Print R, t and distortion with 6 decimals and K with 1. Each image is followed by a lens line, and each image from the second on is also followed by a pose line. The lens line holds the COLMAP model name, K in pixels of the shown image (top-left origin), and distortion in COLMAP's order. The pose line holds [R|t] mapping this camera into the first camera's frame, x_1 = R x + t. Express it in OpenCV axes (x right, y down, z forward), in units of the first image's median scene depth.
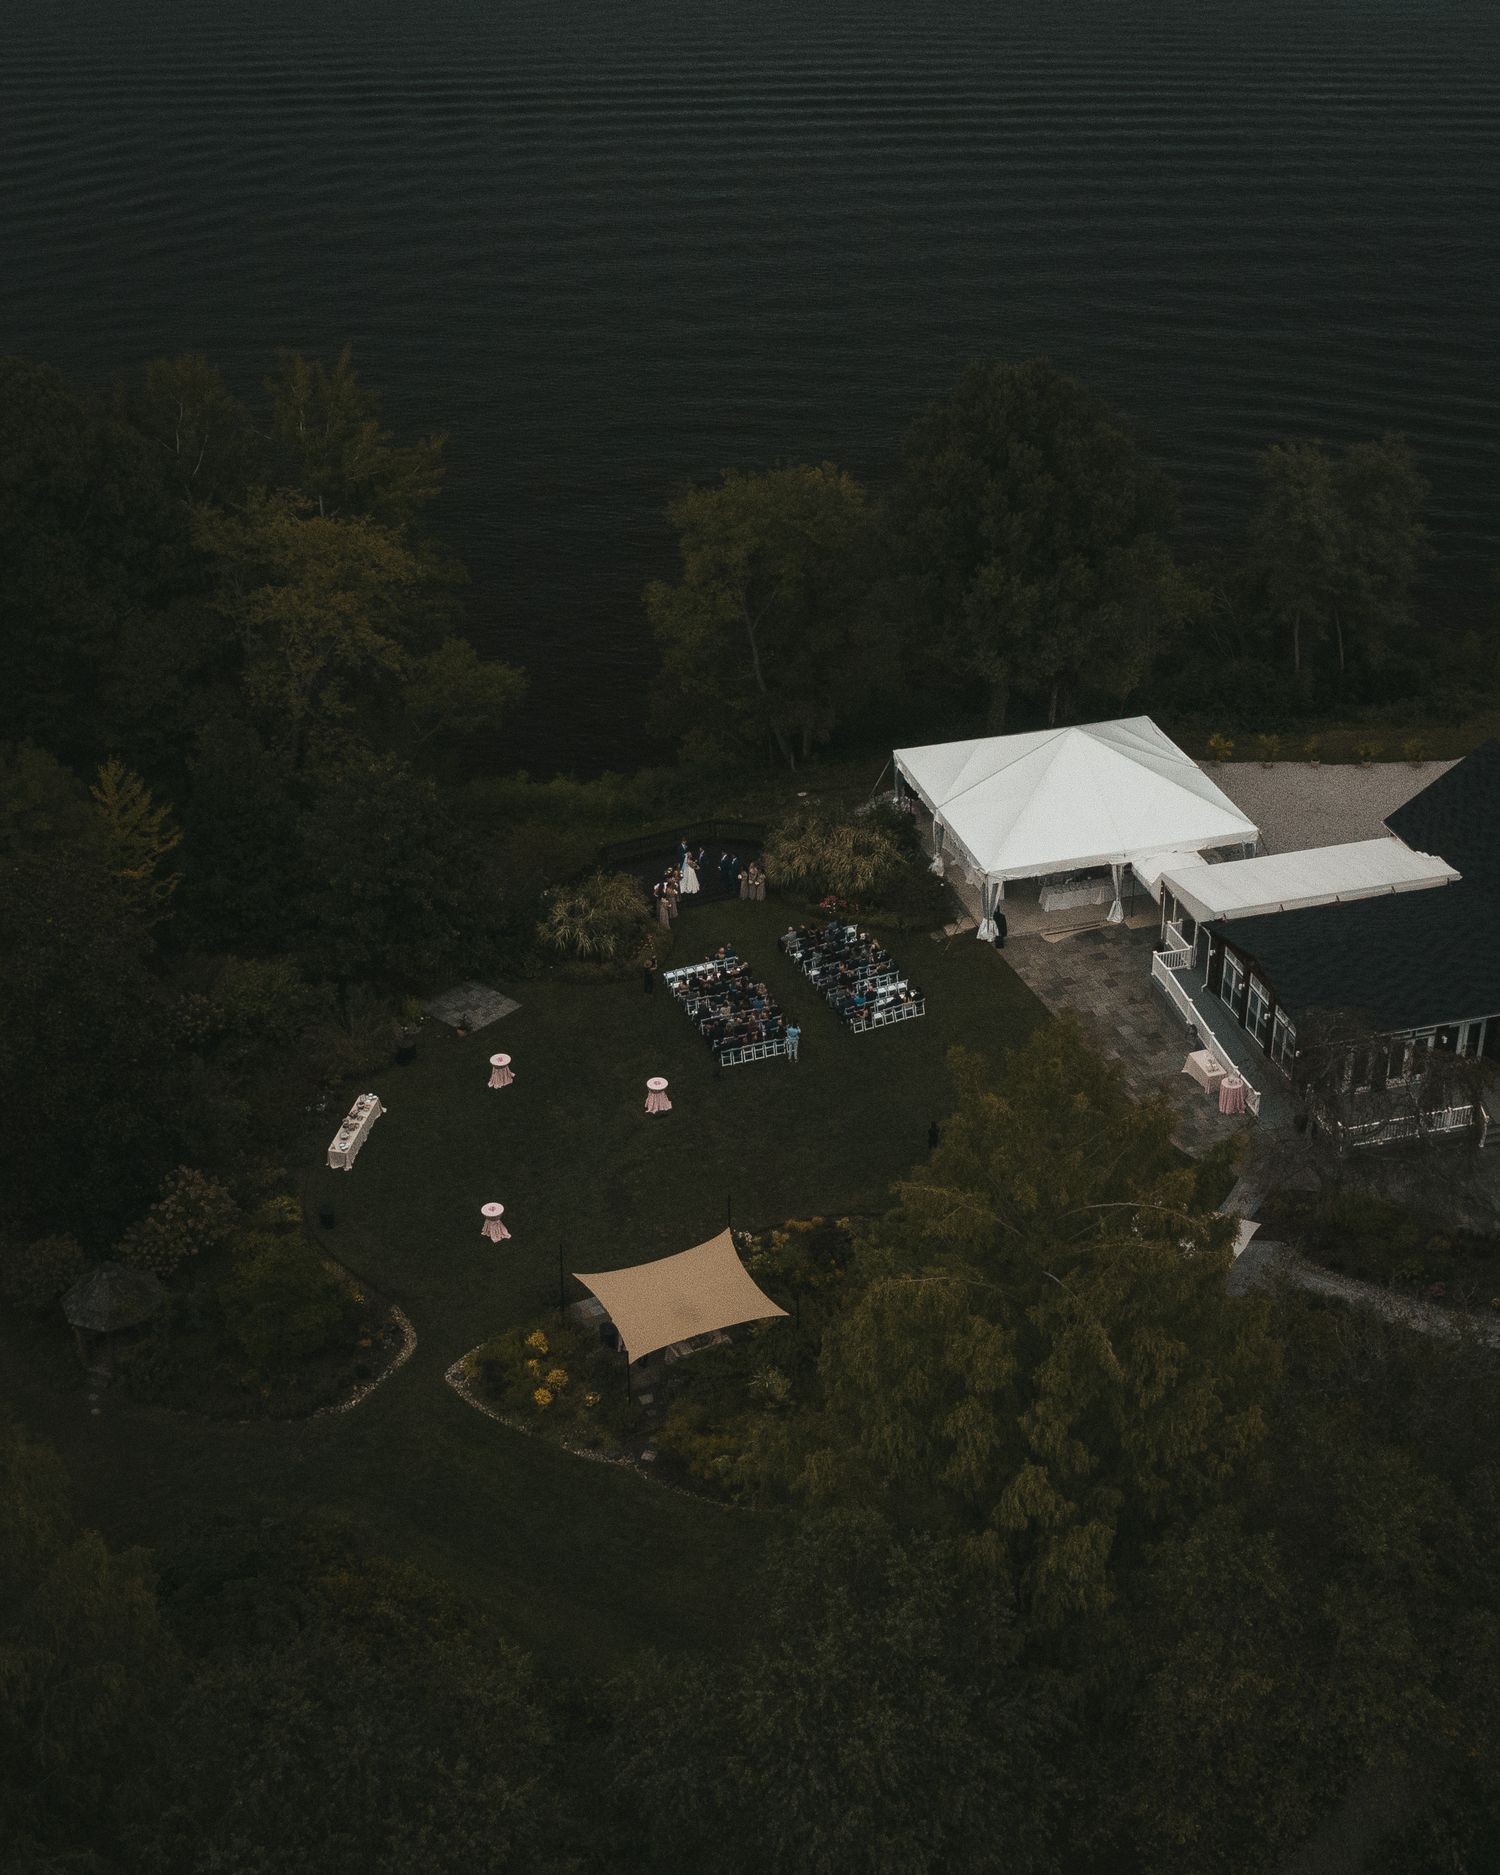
lens RADIAL K [[2954.7, 0, 750.0], [0, 2954.7, 937.5], [0, 0, 1]] dist [-0.031135, -0.113100]
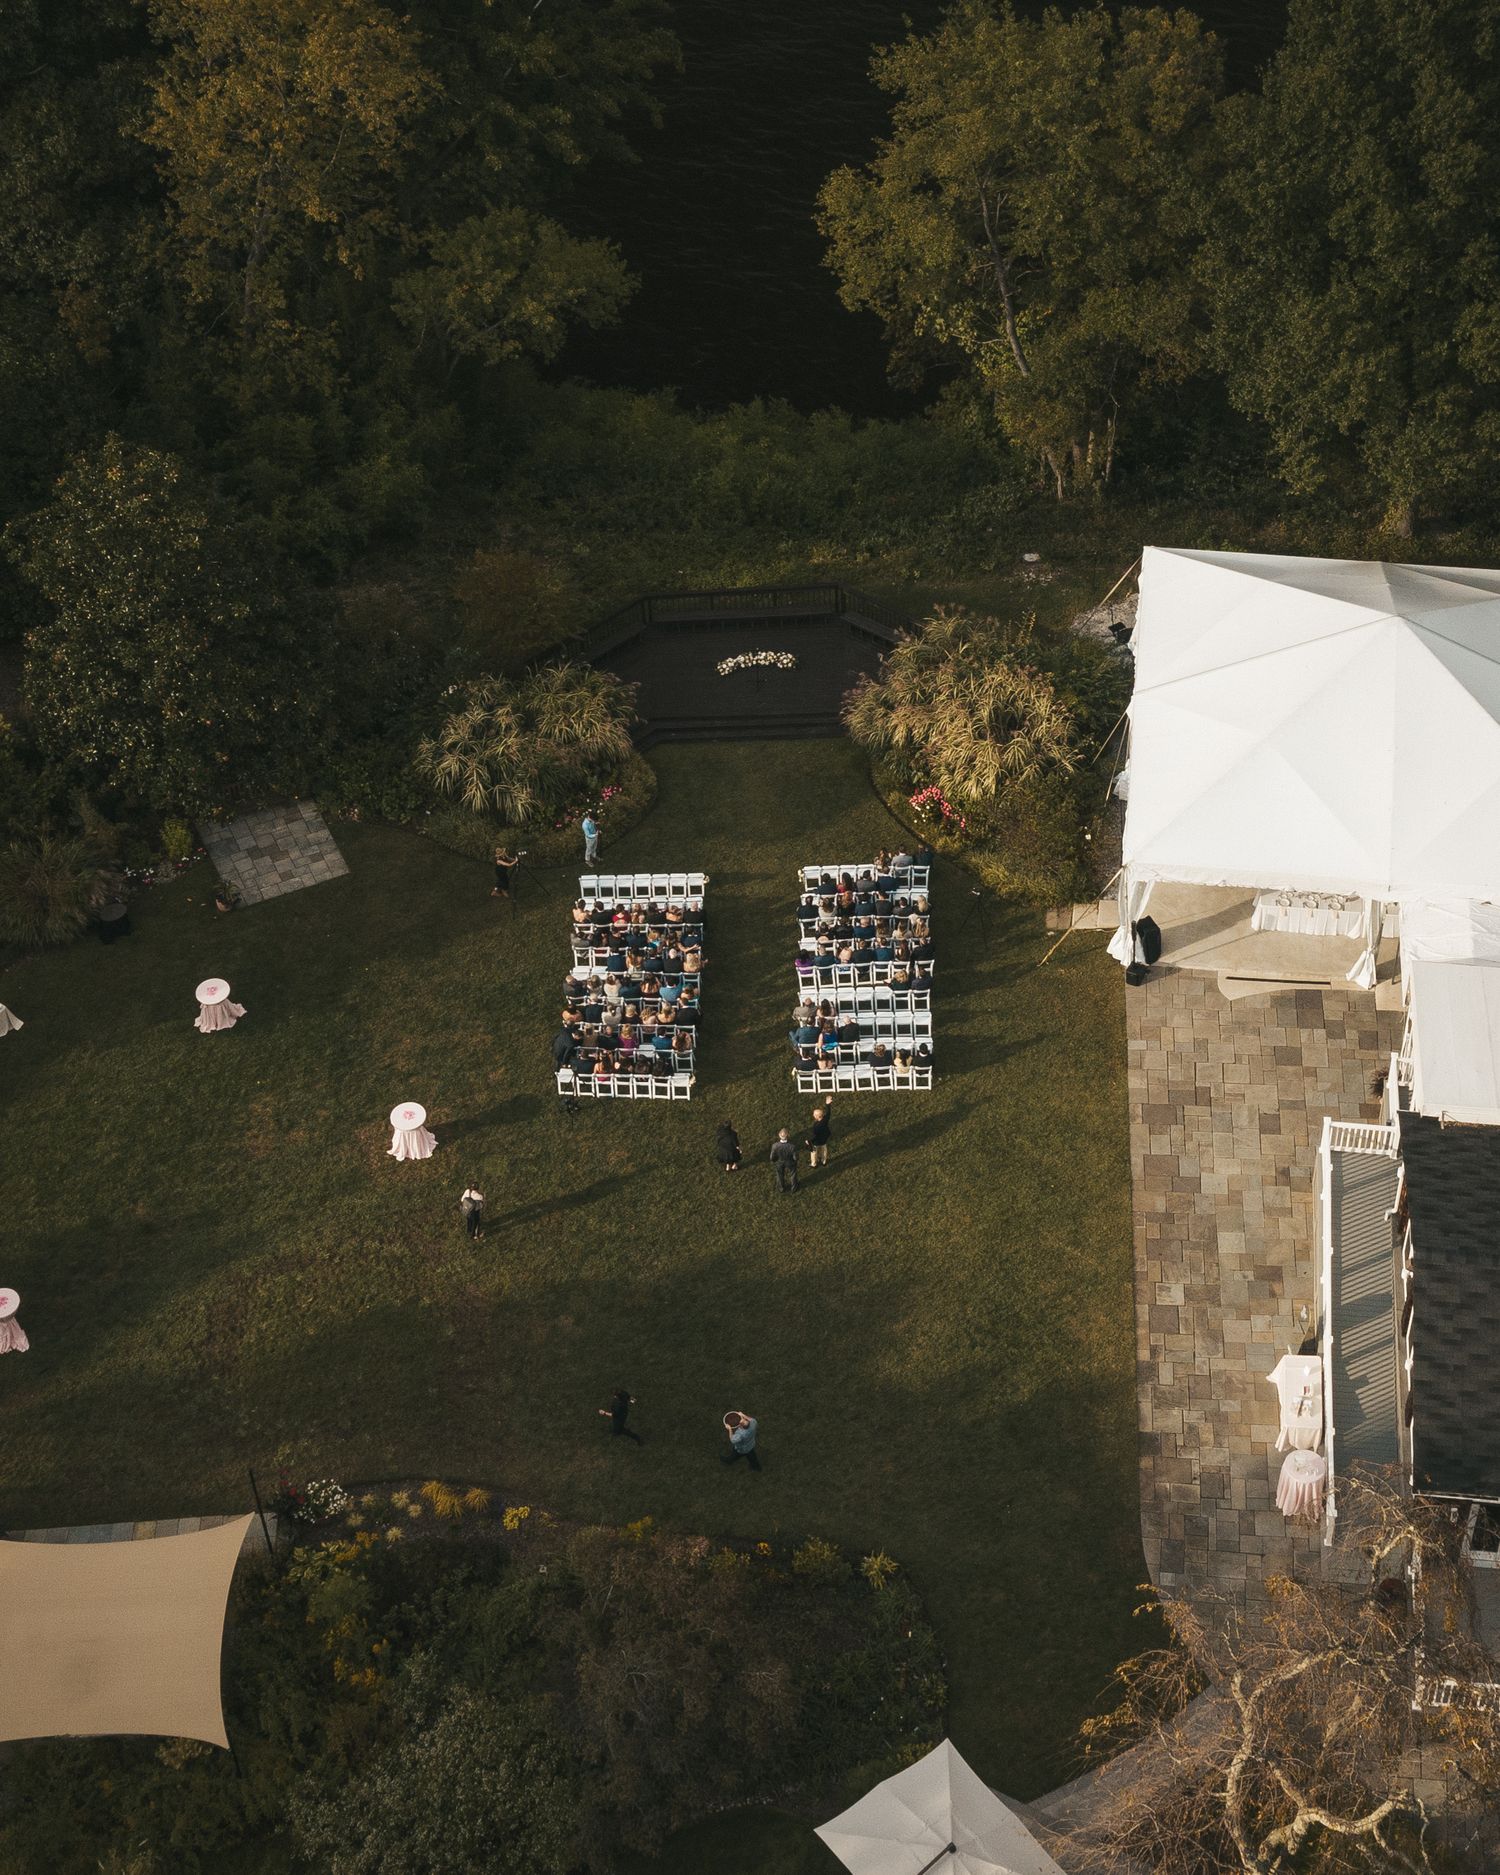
lens RADIAL K [[2954.7, 0, 750.0], [0, 2954.7, 937.5], [0, 0, 1]] dist [-0.031135, -0.113100]
pose [[0.915930, 0.275927, -0.291438, 0.181956], [-0.186333, 0.935524, 0.300126, -0.163720], [0.355460, -0.220590, 0.908289, 0.459319]]
